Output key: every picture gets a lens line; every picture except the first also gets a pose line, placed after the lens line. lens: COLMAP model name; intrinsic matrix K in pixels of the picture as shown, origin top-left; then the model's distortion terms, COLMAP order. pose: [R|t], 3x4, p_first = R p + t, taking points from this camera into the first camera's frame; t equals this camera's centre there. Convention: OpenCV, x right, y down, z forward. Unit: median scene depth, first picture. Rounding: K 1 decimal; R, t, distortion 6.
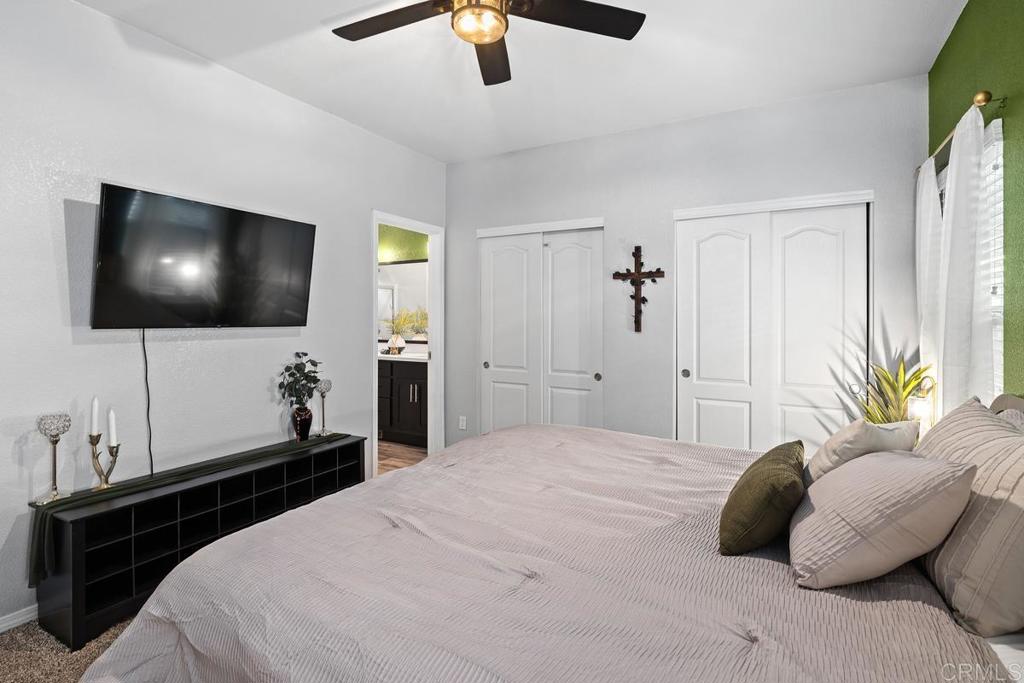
lens RADIAL K [[502.3, 0, 513.1], [0, 502.3, 335.7], [0, 0, 1]] dist [-0.001799, -0.000136]
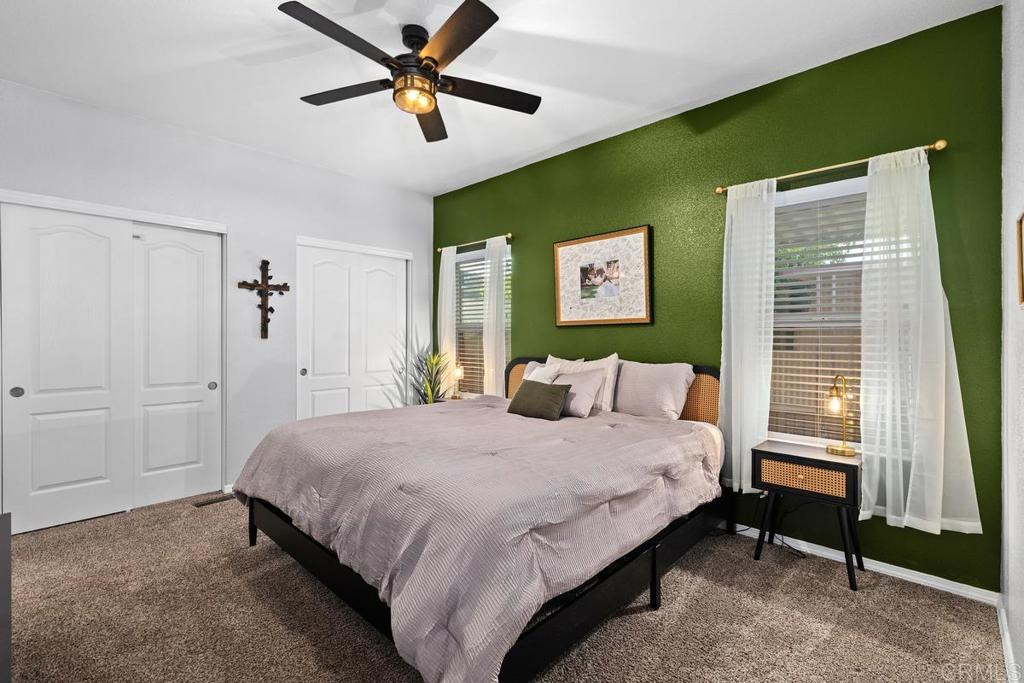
lens RADIAL K [[447.9, 0, 512.7], [0, 447.9, 334.6], [0, 0, 1]] dist [-0.001187, 0.000539]
pose [[0.250642, -0.009267, 0.968035, -0.562559], [0.020626, 0.999778, 0.004230, -0.009401], [-0.967860, 0.018906, 0.250778, 0.236445]]
